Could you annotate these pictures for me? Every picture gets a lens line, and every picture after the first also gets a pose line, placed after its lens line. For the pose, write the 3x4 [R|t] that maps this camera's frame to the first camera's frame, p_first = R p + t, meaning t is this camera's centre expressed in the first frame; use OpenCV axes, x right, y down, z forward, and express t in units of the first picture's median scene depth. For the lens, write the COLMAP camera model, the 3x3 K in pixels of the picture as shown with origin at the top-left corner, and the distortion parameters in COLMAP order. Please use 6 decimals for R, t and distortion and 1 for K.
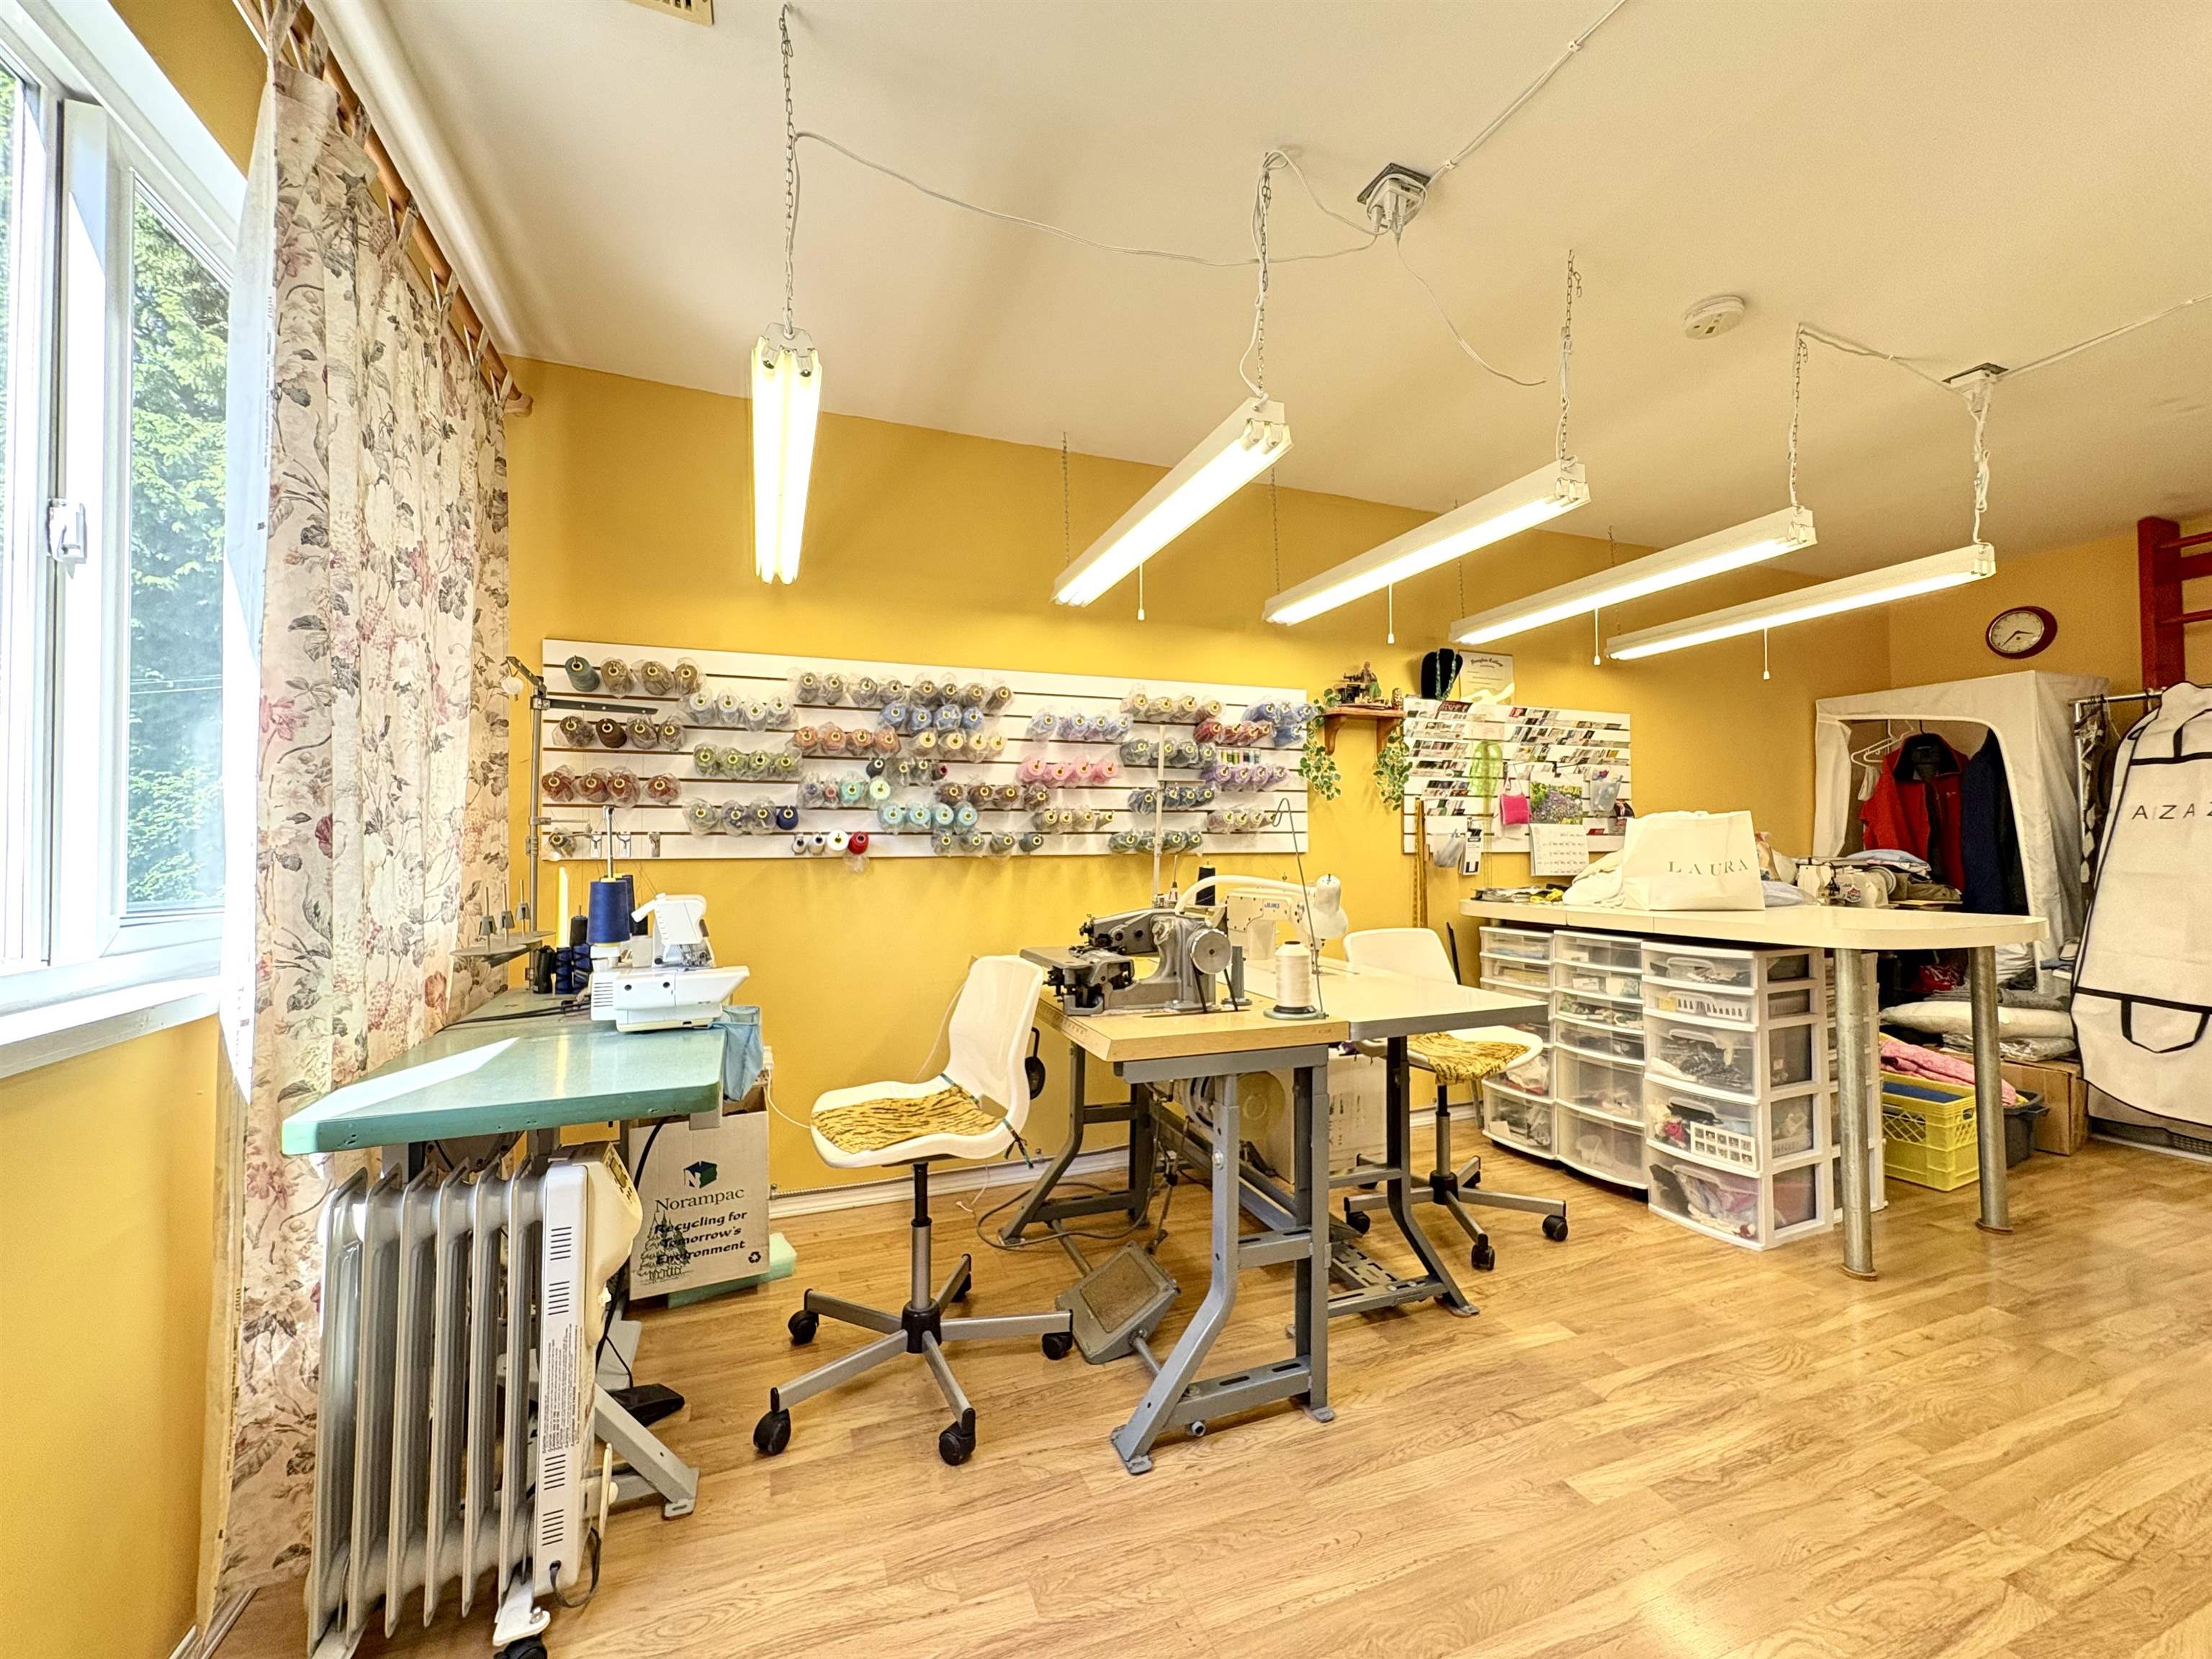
lens RADIAL K [[882.0, 0, 1108.2], [0, 882.0, 830.8], [0, 0, 1]] dist [-0.000884, -0.000443]
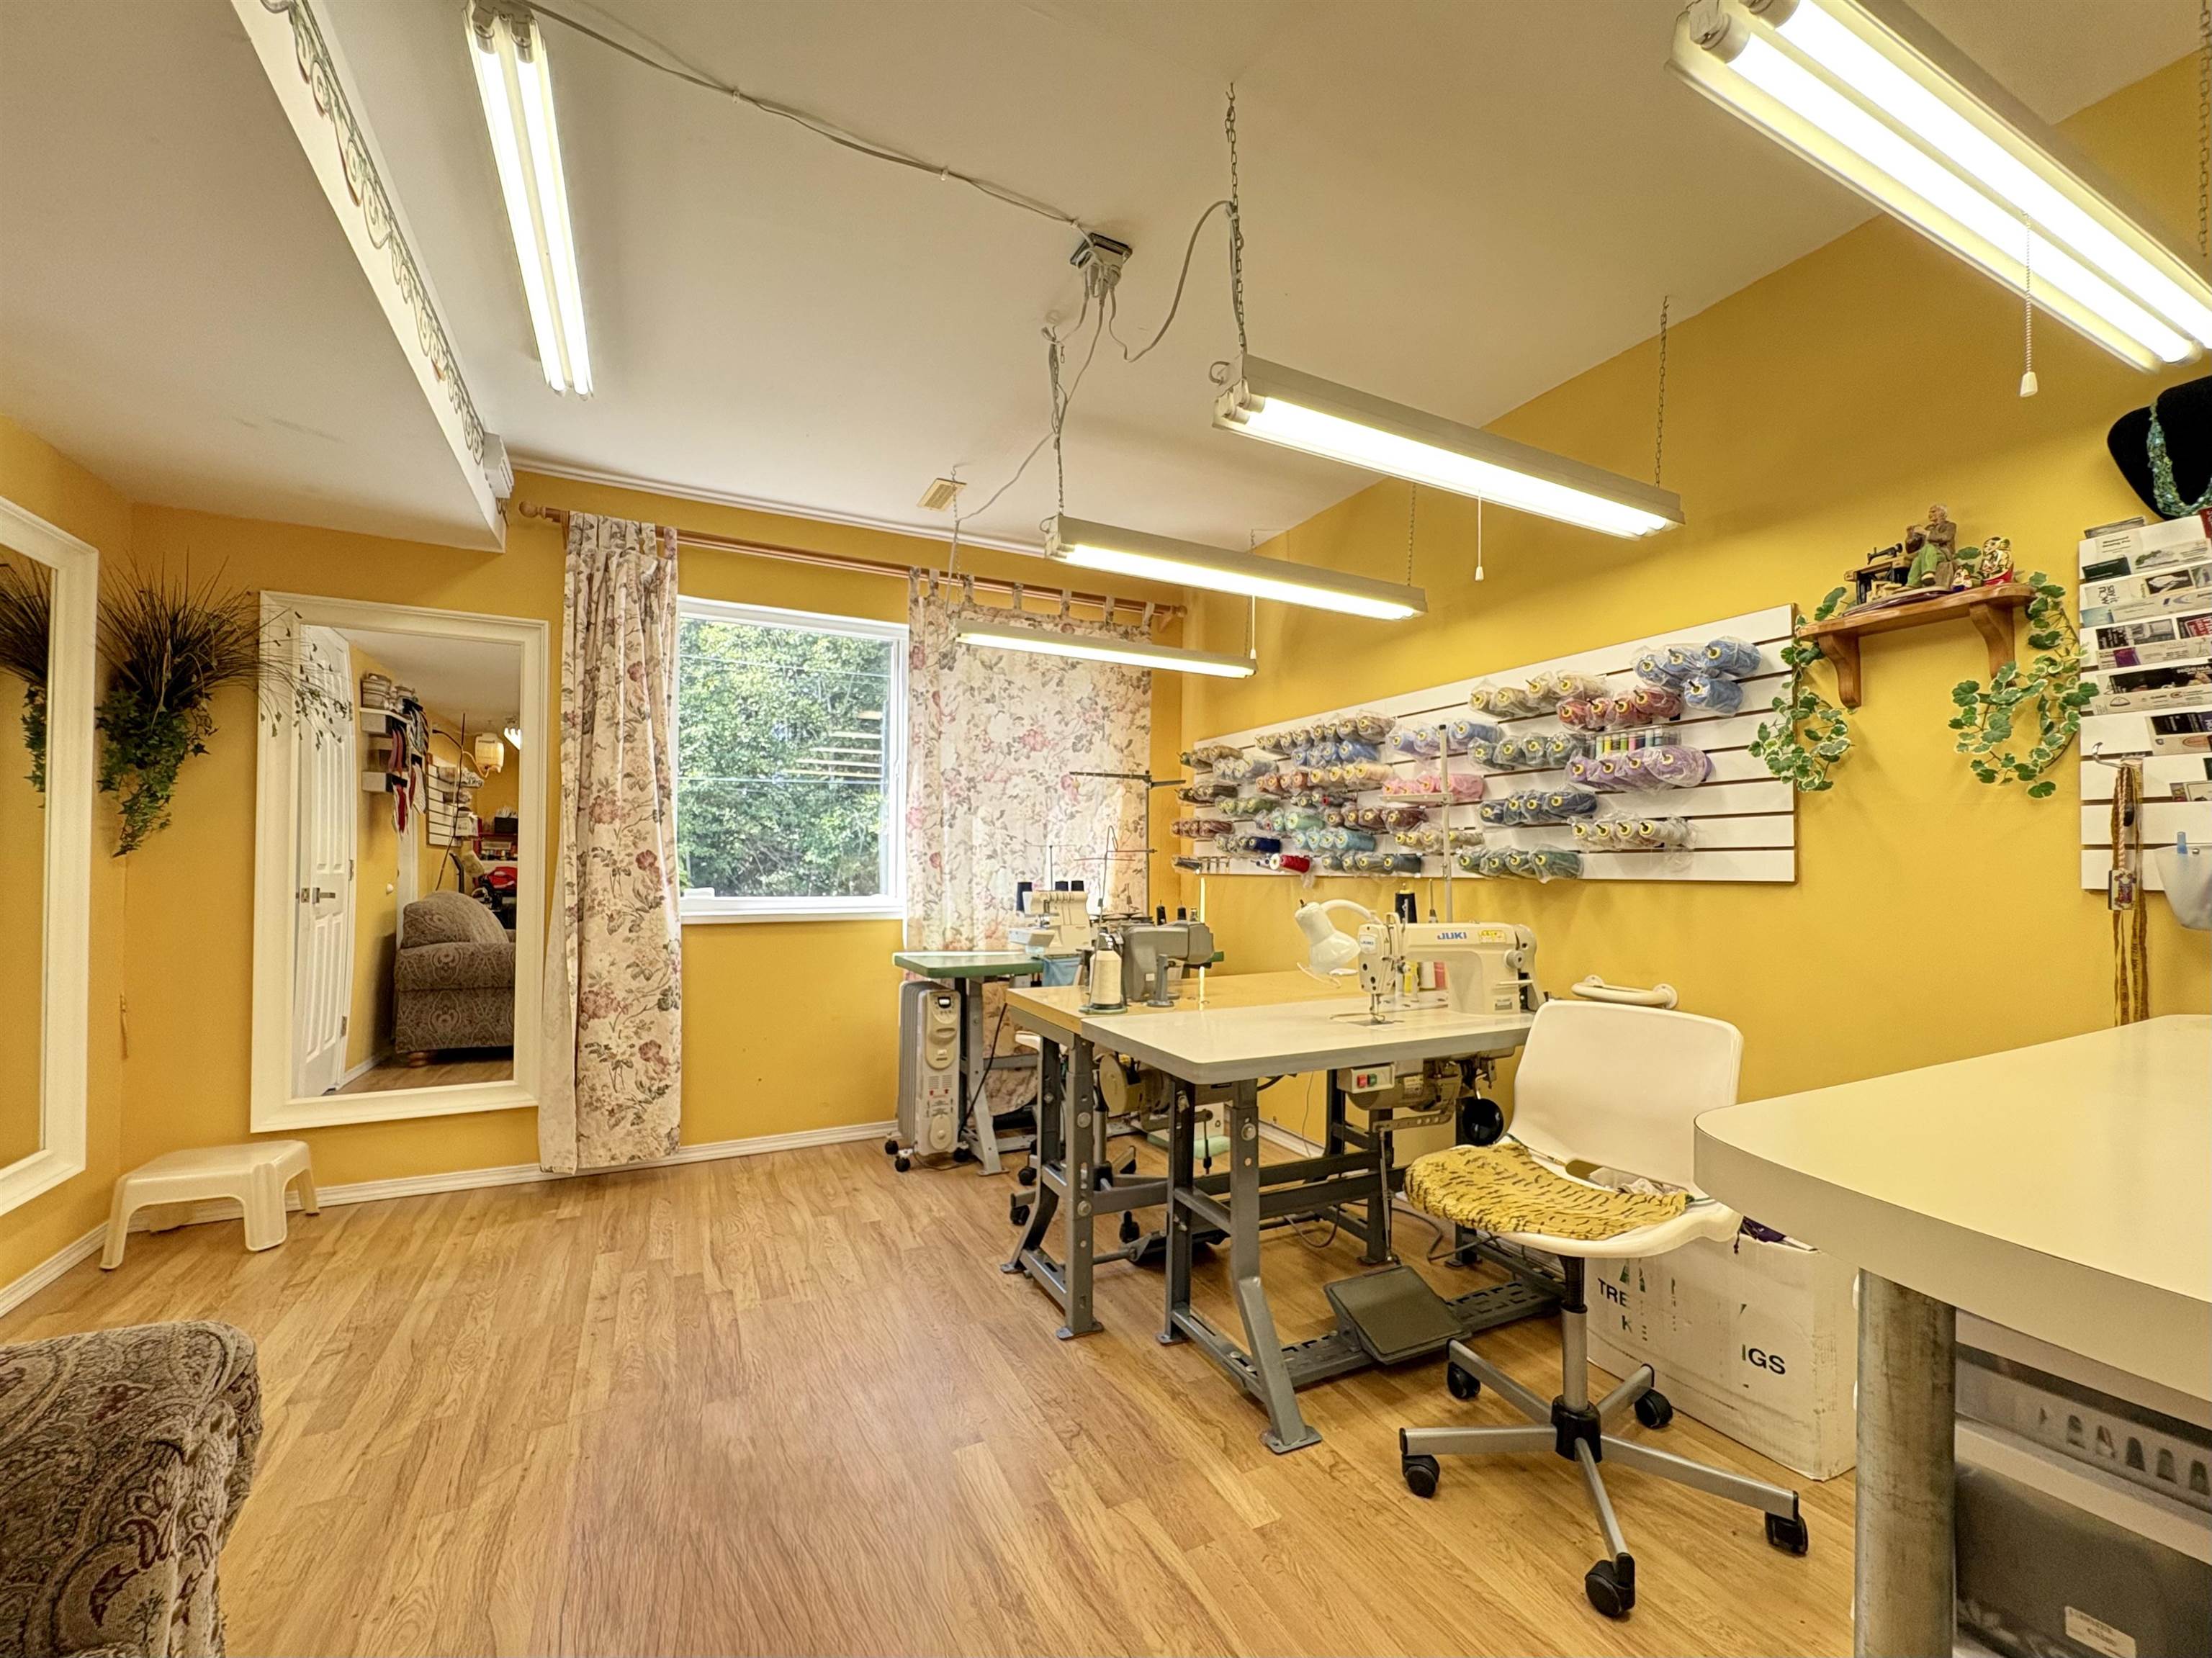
lens RADIAL K [[903.6, 0, 1103.6], [0, 903.6, 848.8], [0, 0, 1]] dist [-0.001075, -0.000232]
pose [[0.089967, -0.010623, -0.995888, 0.791075], [0.017587, 0.999804, -0.009076, -0.000271], [0.995789, -0.016698, 0.090136, 0.500100]]
